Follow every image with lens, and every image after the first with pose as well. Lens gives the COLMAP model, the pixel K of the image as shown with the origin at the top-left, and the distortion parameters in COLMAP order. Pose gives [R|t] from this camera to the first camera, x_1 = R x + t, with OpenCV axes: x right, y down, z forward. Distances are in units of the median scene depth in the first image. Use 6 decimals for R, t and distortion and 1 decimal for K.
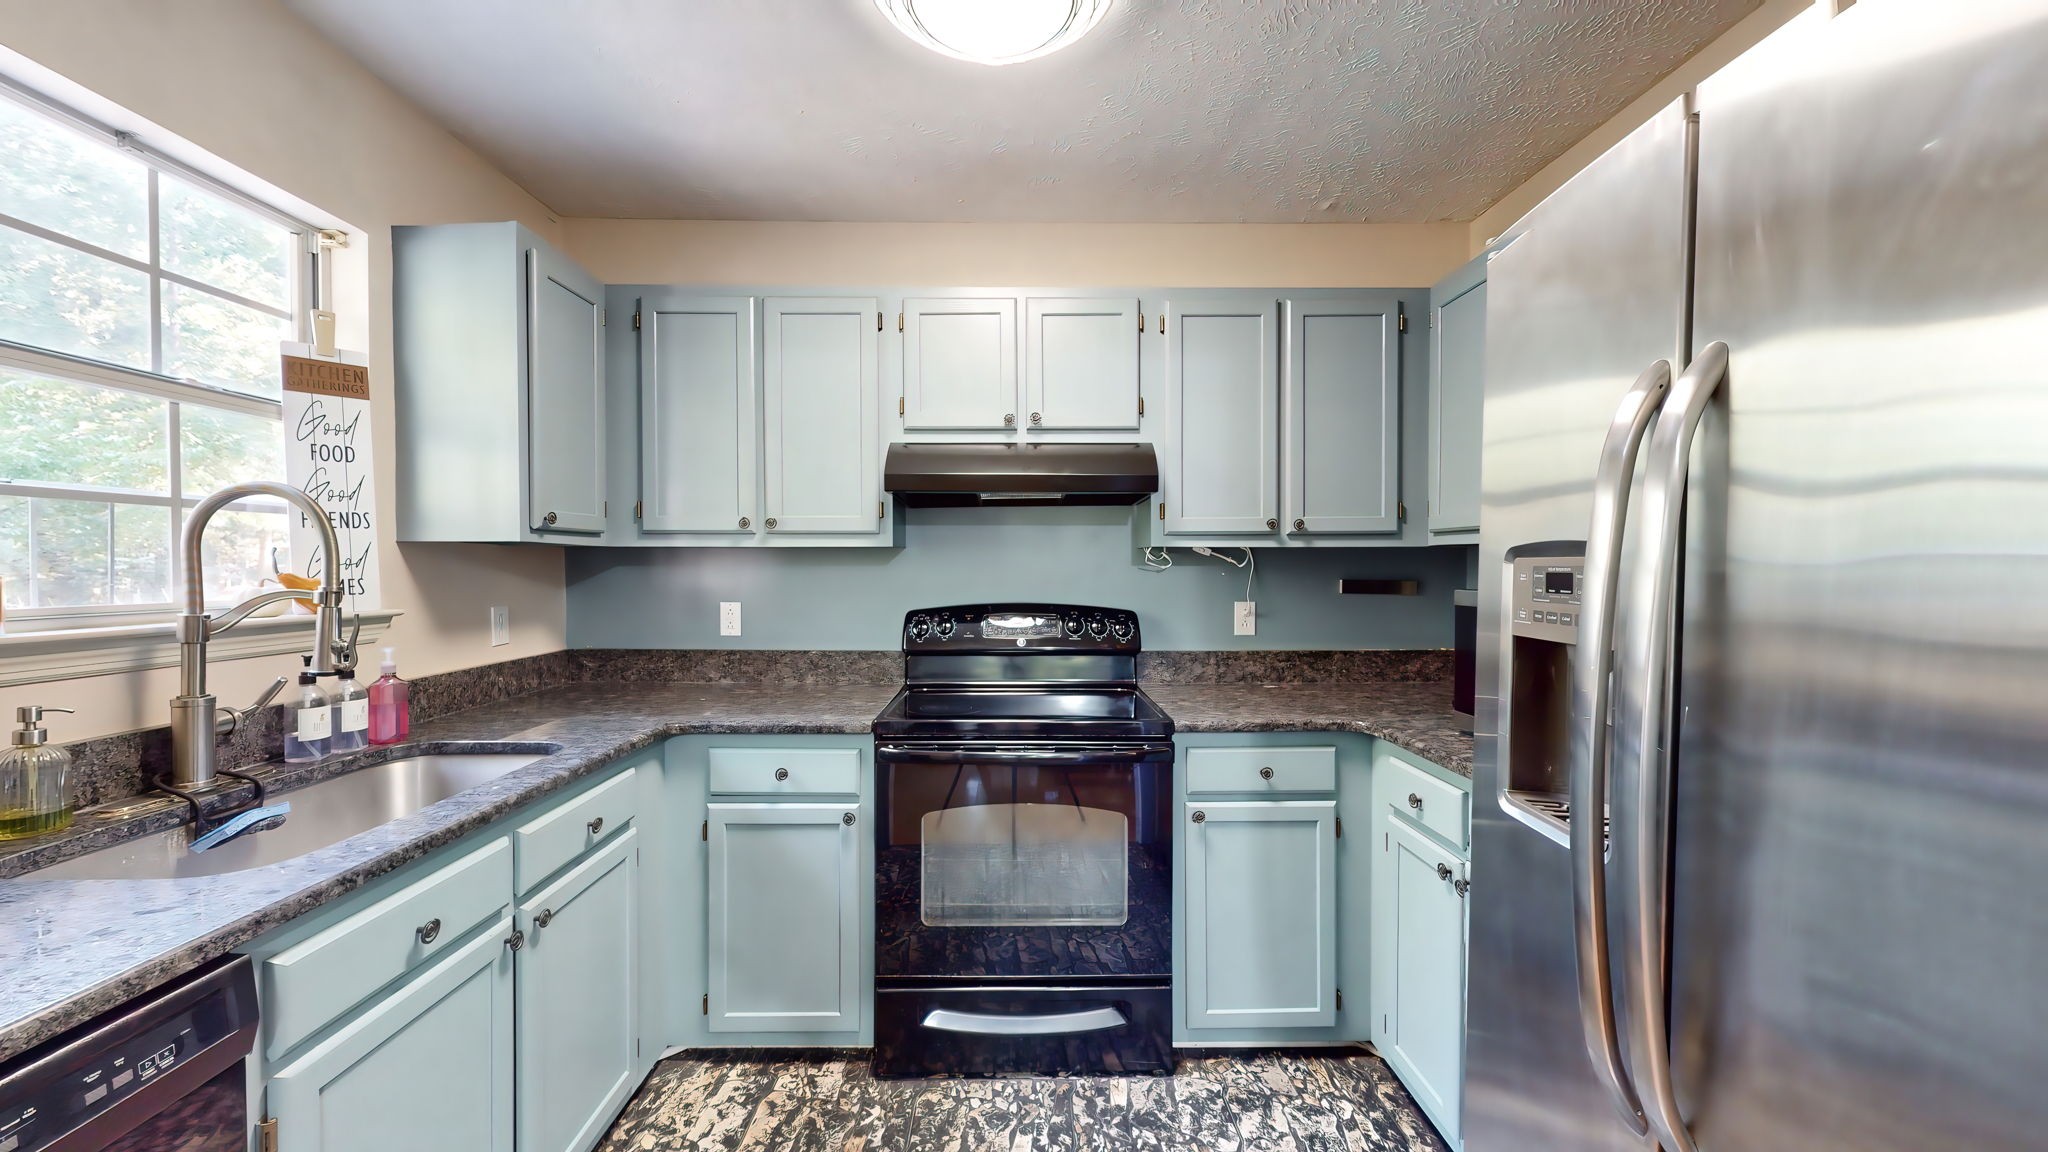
lens RADIAL K [[750.7, 0, 1023.2], [0, 750.7, 578.5], [0, 0, 1]] dist [-0.000425, 0.000035]
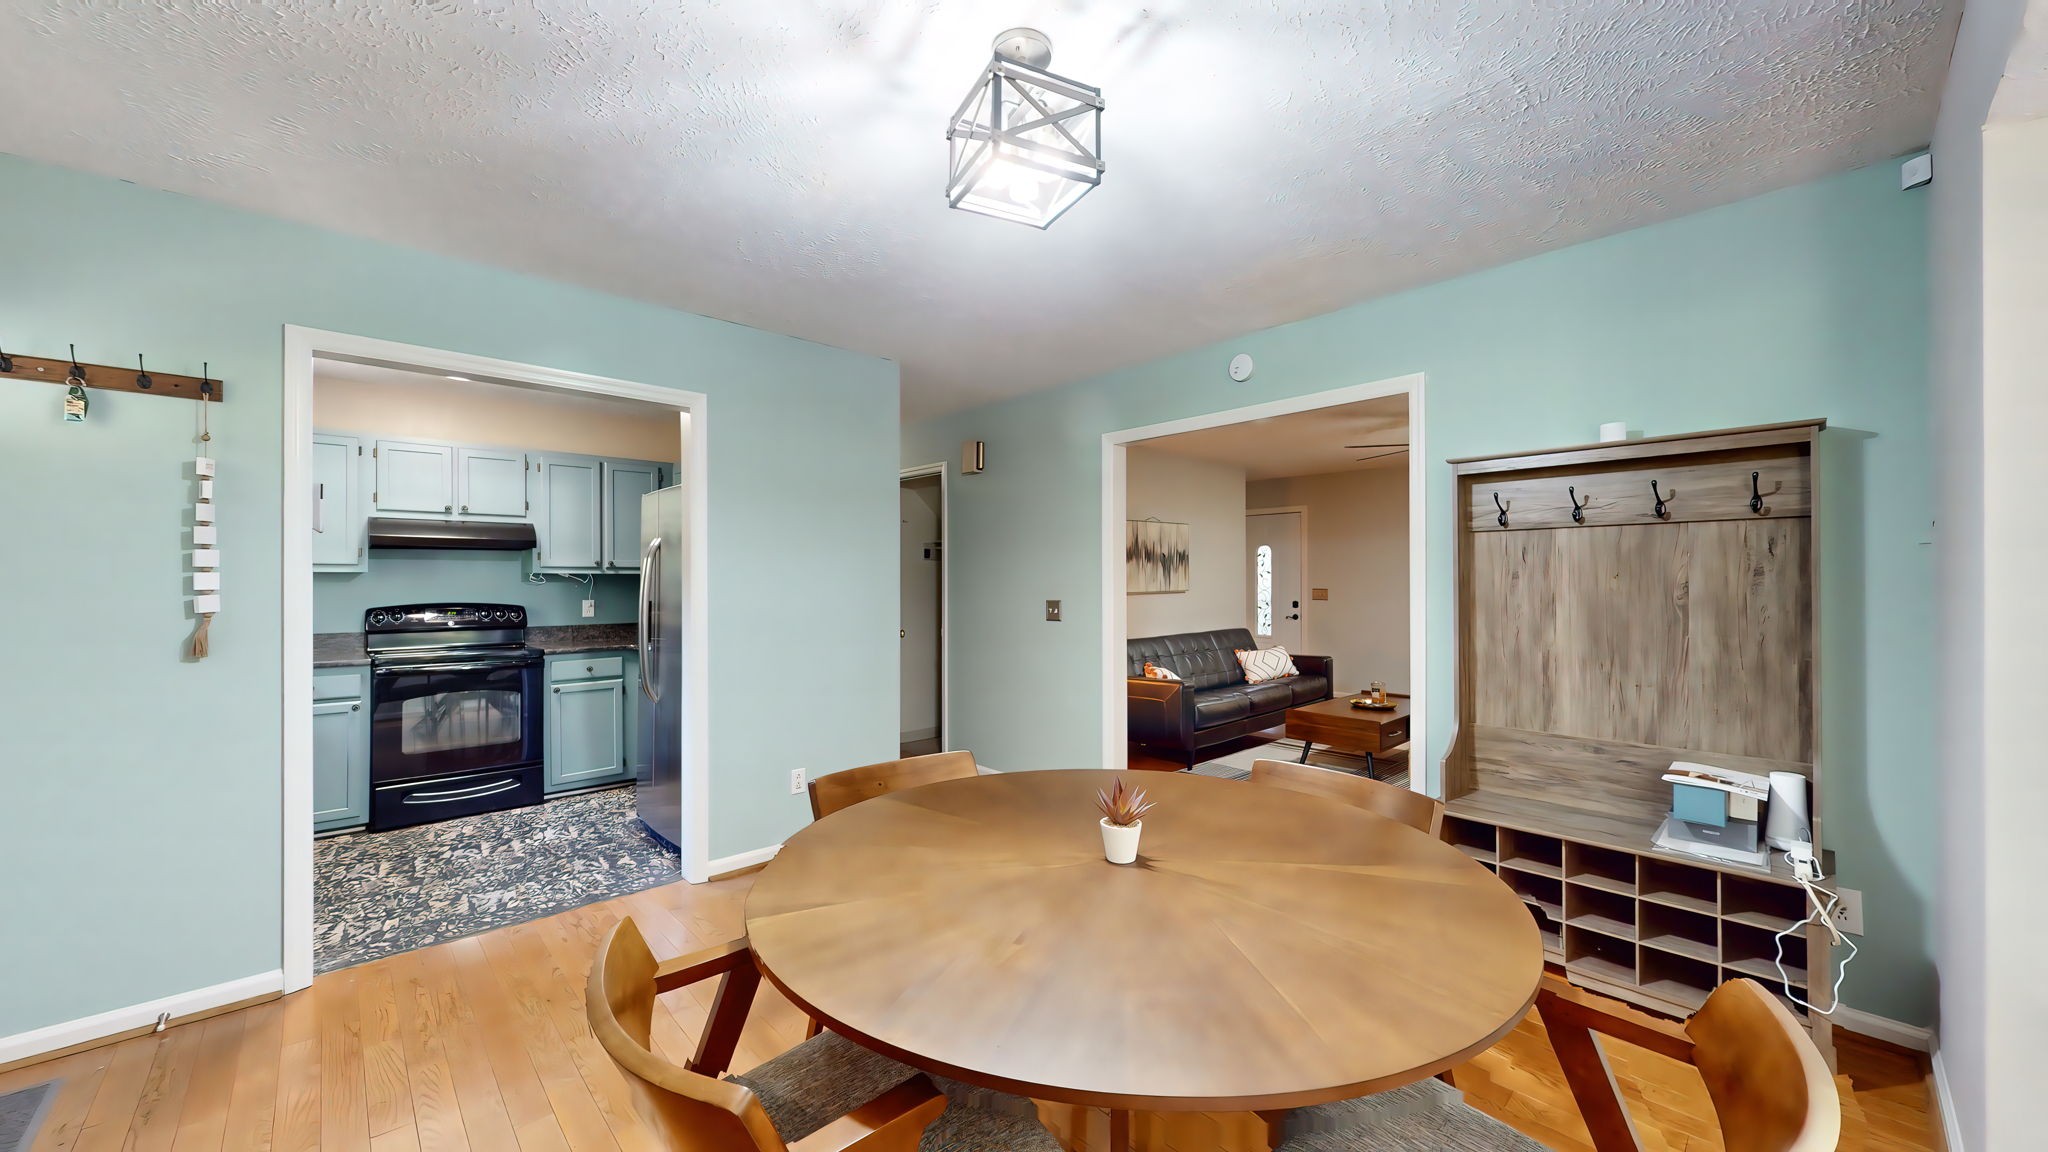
lens RADIAL K [[750.7, 0, 1023.2], [0, 750.7, 578.5], [0, 0, 1]] dist [-0.000425, 0.000035]
pose [[0.738229, 0.001618, 0.674548, -0.235314], [0.012391, 0.999796, -0.015959, 0.023332], [-0.674436, 0.020140, 0.738058, -1.488293]]
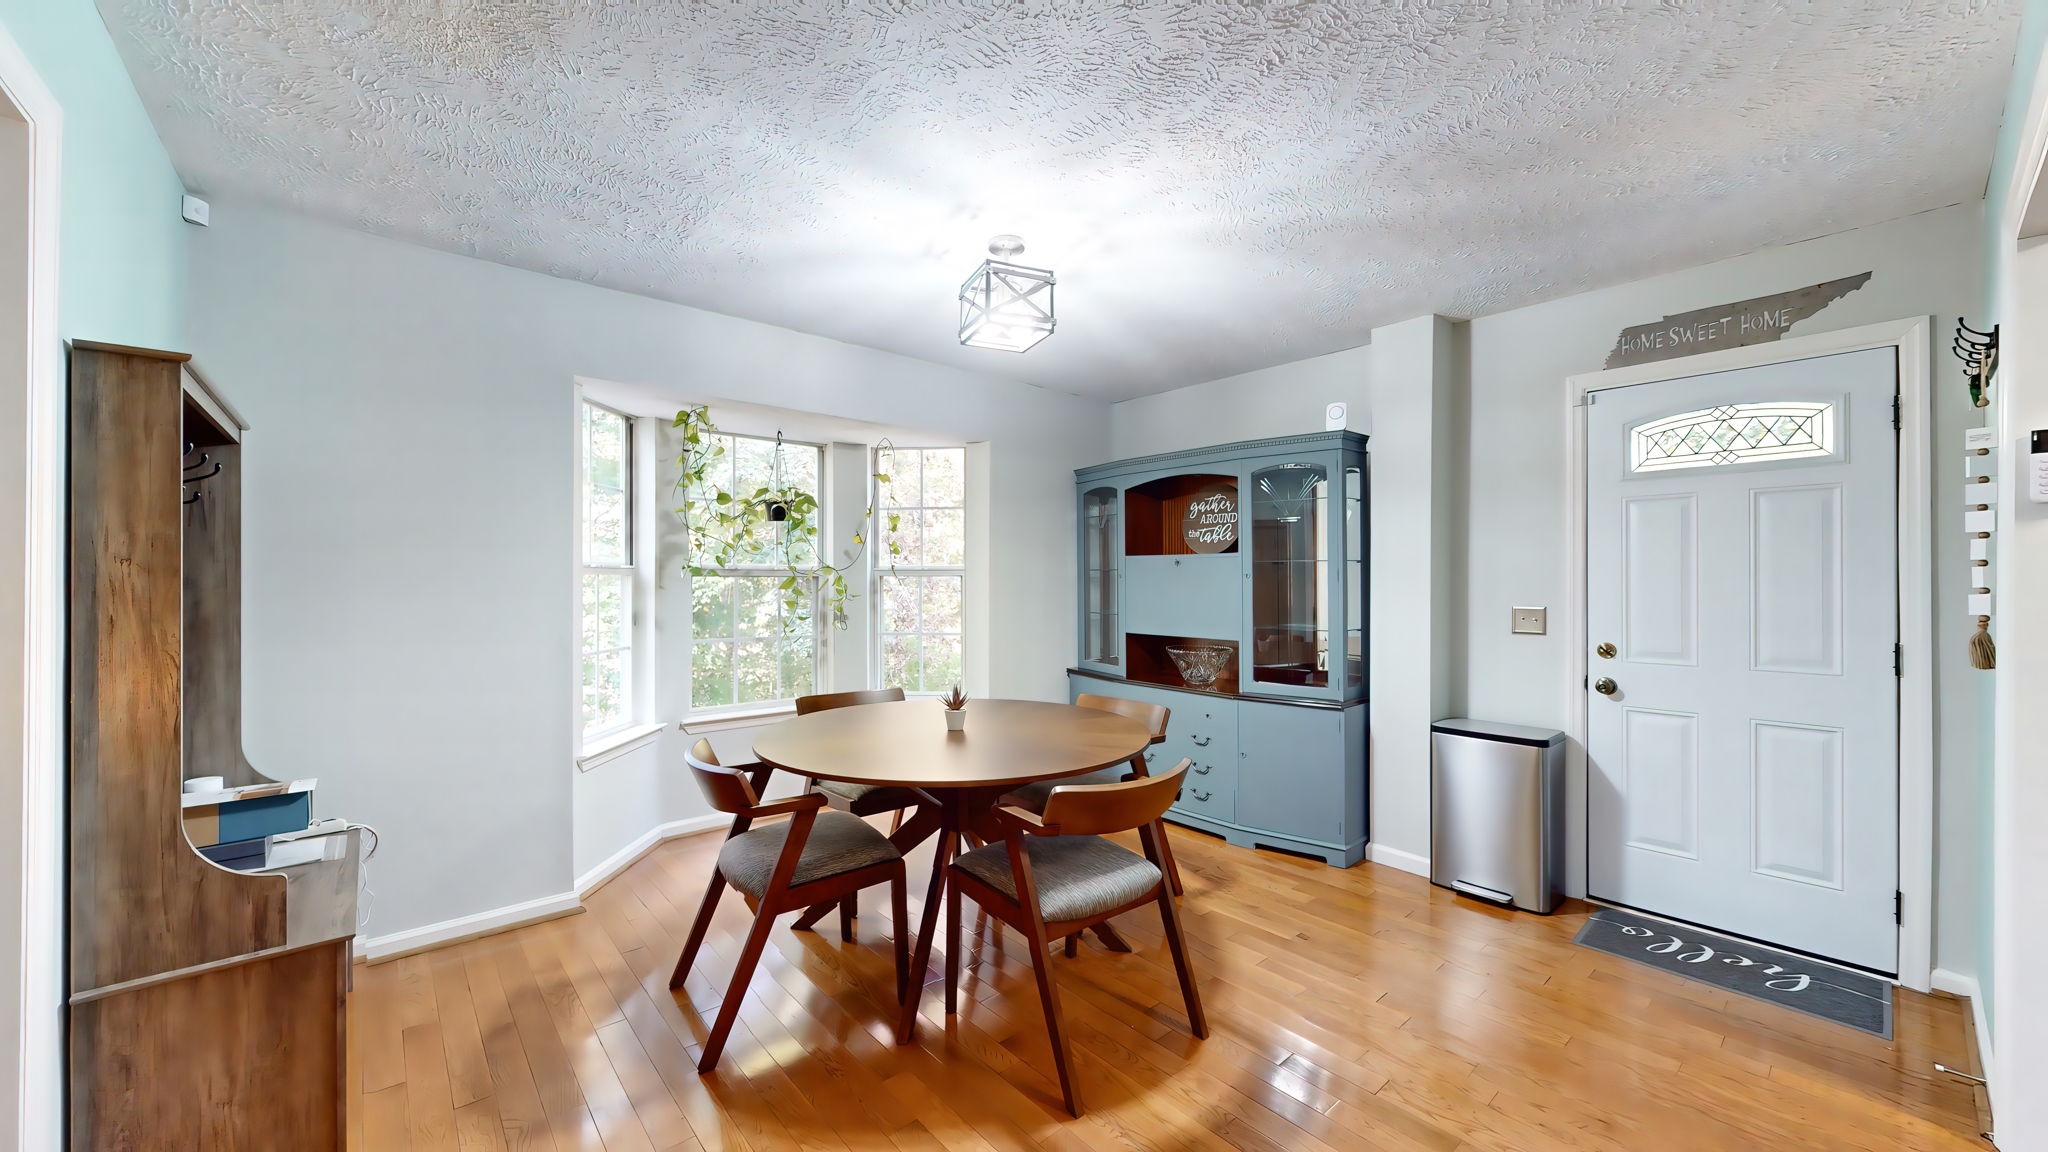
lens RADIAL K [[750.7, 0, 1023.2], [0, 750.7, 578.5], [0, 0, 1]] dist [-0.000425, 0.000035]
pose [[-0.761844, -0.001666, -0.647759, 1.007147], [-0.011499, 0.999874, 0.010953, 0.002297], [0.647659, 0.015793, -0.761767, -0.027048]]
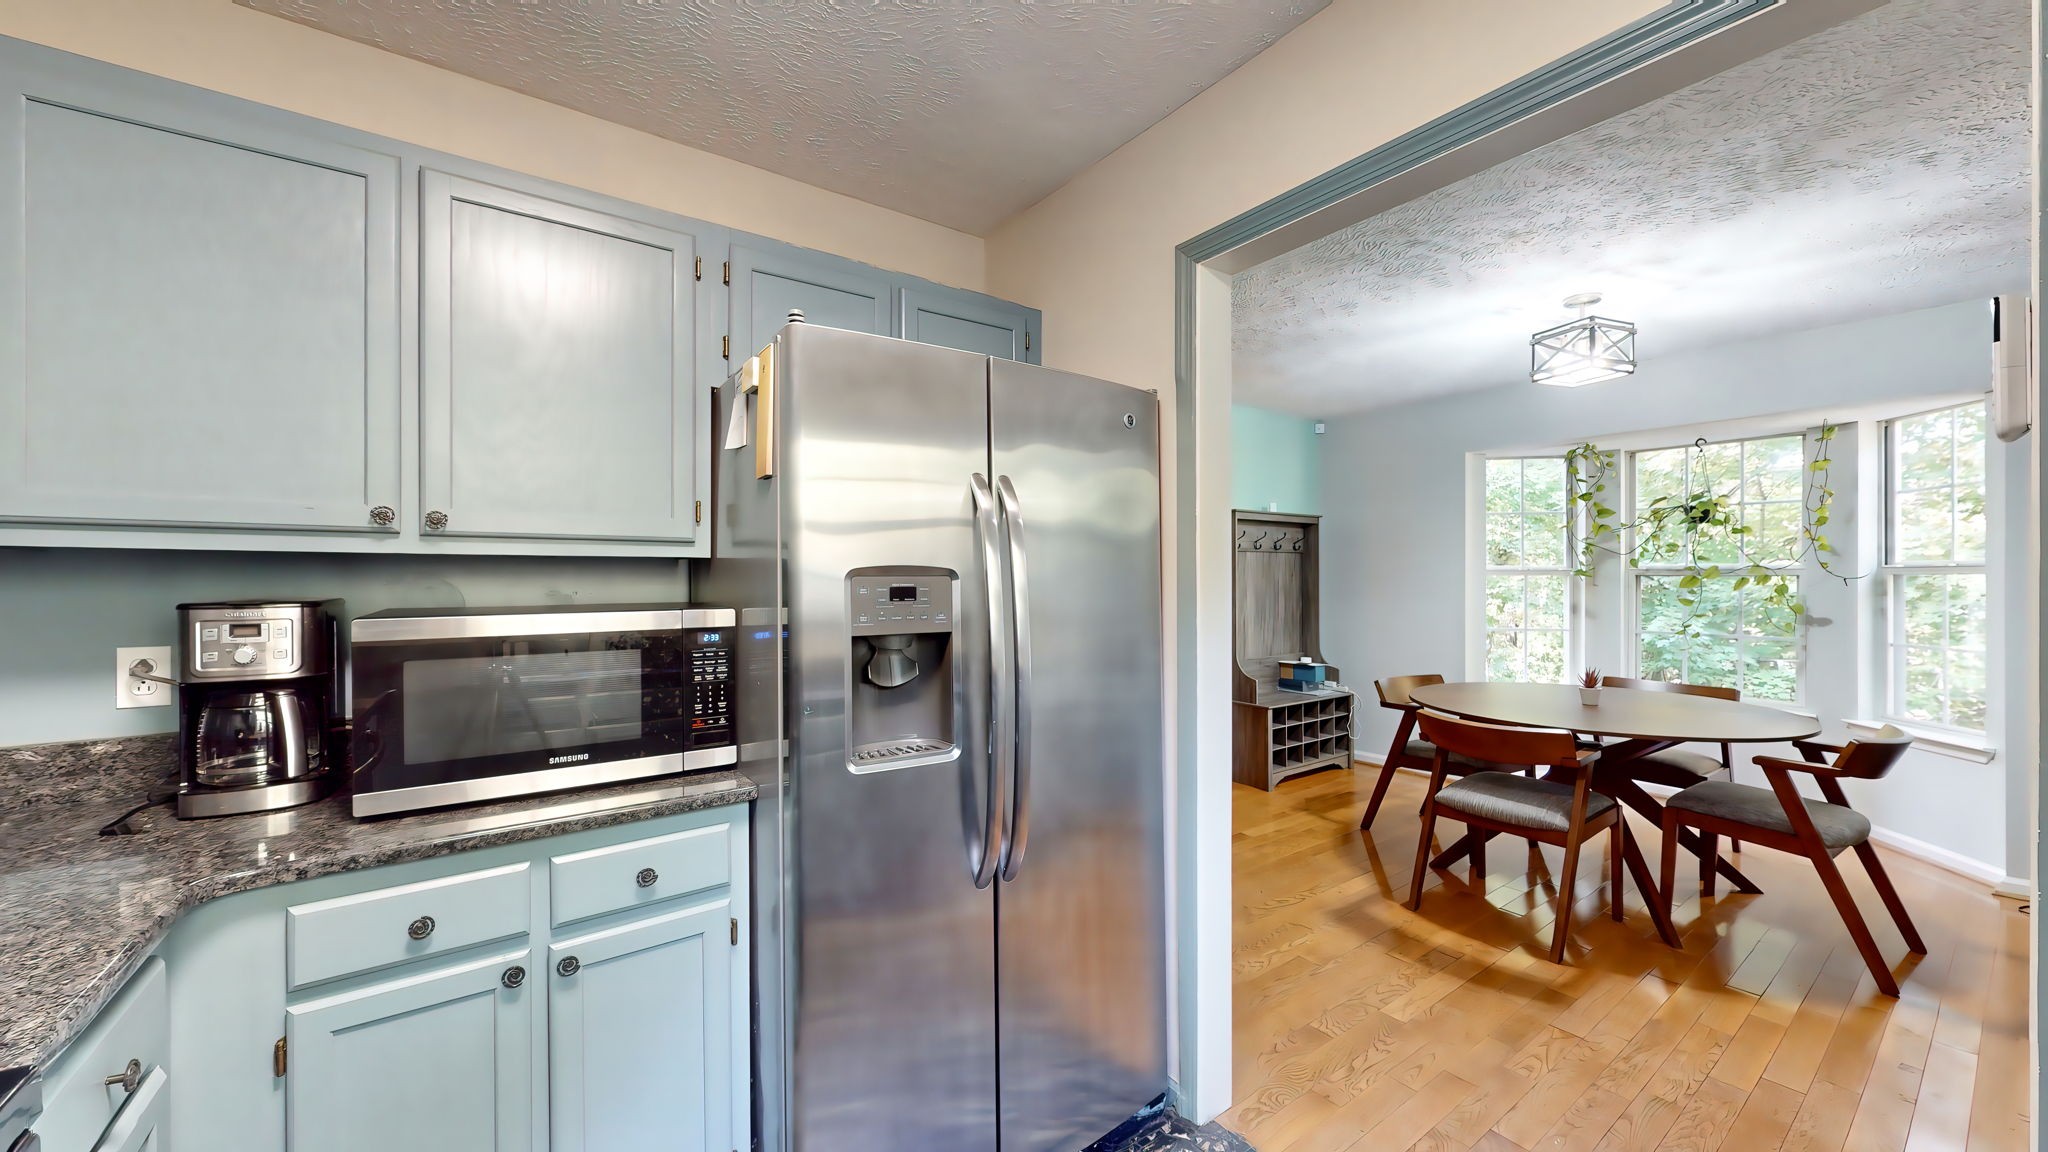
lens RADIAL K [[750.7, 0, 1023.2], [0, 750.7, 578.5], [0, 0, 1]] dist [-0.000425, 0.000035]
pose [[-0.579593, 0.003195, 0.814900, -0.276045], [0.017235, 0.999817, 0.008338, -0.014348], [-0.814724, 0.018877, -0.579542, 0.731915]]
